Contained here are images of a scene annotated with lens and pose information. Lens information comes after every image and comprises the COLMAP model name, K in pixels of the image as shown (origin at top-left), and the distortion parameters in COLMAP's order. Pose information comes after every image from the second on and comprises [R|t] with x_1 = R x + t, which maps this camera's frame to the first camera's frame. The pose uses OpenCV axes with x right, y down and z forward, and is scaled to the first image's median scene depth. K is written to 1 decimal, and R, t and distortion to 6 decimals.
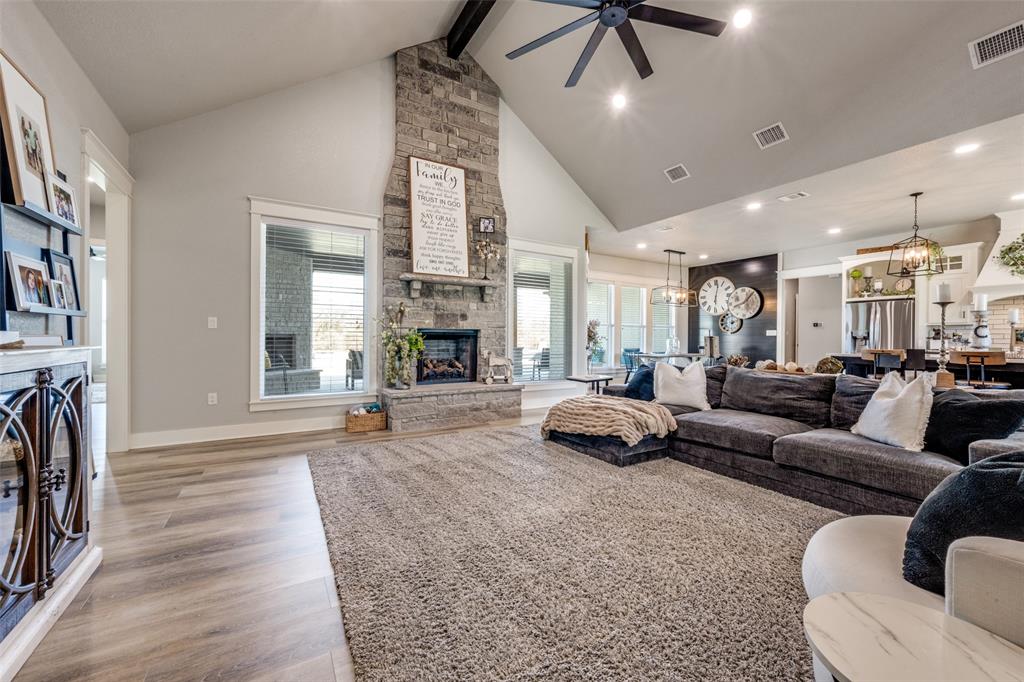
lens RADIAL K [[405.7, 0, 509.3], [0, 405.7, 335.1], [0, 0, 1]] dist [0.000507, 0.000101]
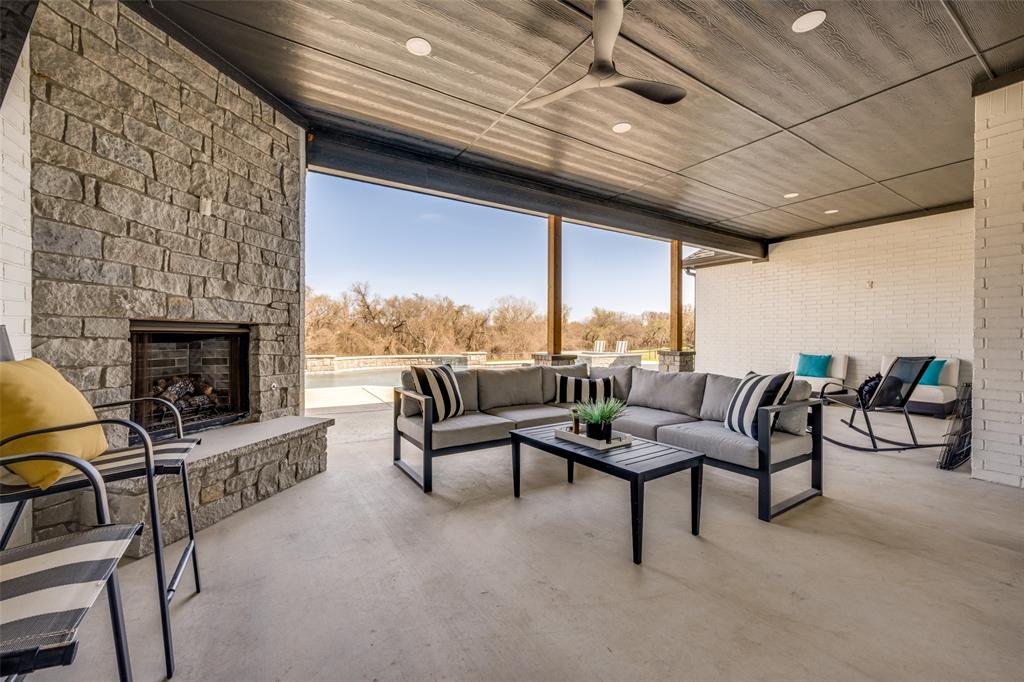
lens RADIAL K [[405.7, 0, 509.3], [0, 405.7, 335.1], [0, 0, 1]] dist [0.000507, 0.000101]
pose [[0.999652, -0.005732, 0.025731, -0.316127], [0.005644, 0.999978, 0.003498, 0.008217], [-0.025750, -0.003352, 0.999663, 0.640829]]
